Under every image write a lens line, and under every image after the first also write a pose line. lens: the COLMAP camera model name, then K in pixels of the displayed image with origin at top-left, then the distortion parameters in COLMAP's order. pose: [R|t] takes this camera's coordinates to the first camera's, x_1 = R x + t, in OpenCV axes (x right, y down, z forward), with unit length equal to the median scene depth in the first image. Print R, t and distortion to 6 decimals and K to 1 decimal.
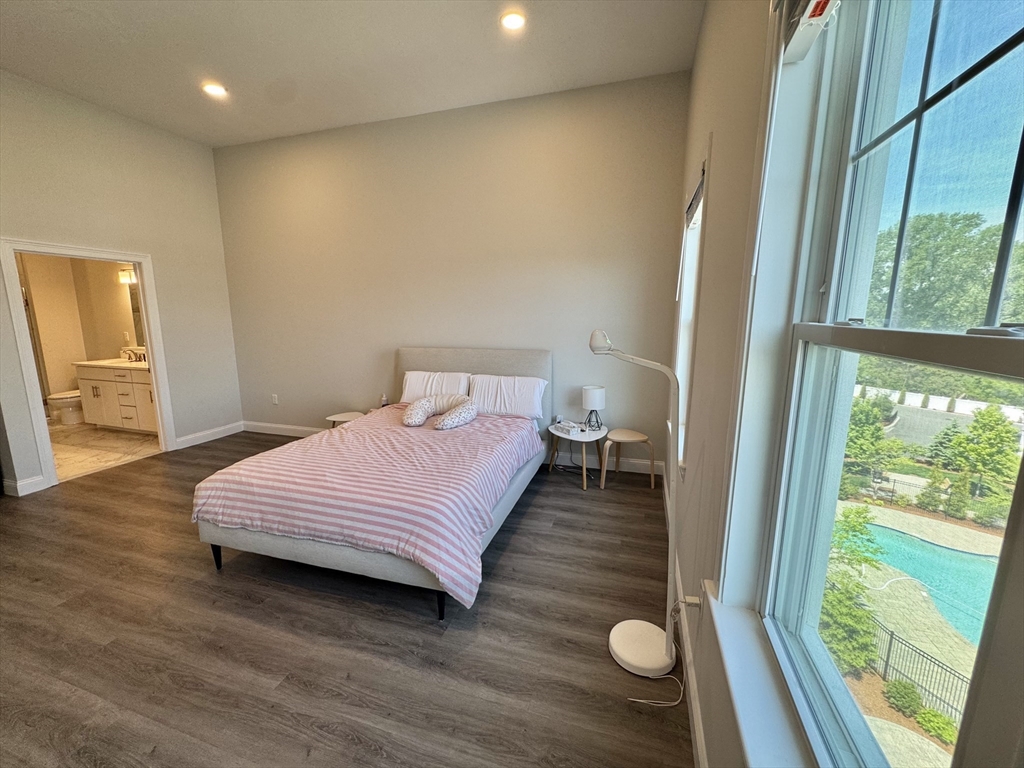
lens RADIAL K [[407.1, 0, 512.0], [0, 407.1, 384.0], [0, 0, 1]] dist [-0.005422, 0.000392]
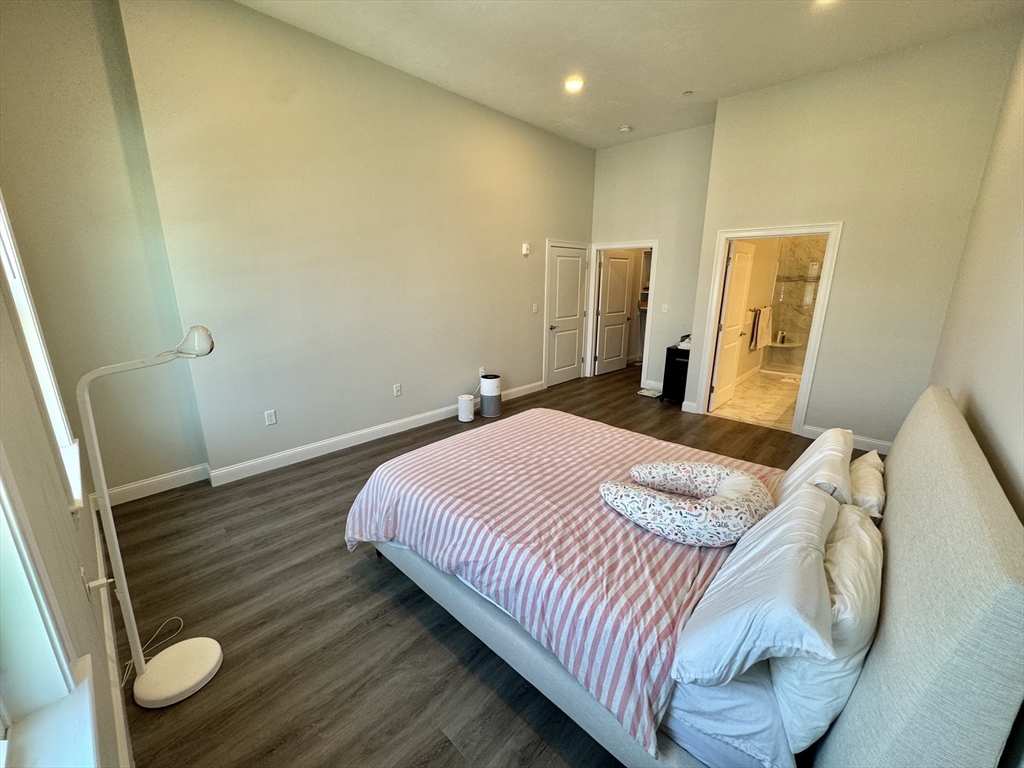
lens RADIAL K [[407.1, 0, 512.0], [0, 407.1, 384.0], [0, 0, 1]] dist [-0.005422, 0.000392]
pose [[-0.438480, 0.223731, -0.870448, 0.524364], [-0.153913, 0.935518, 0.317989, -0.297293], [0.885464, 0.273405, -0.375771, 1.498155]]
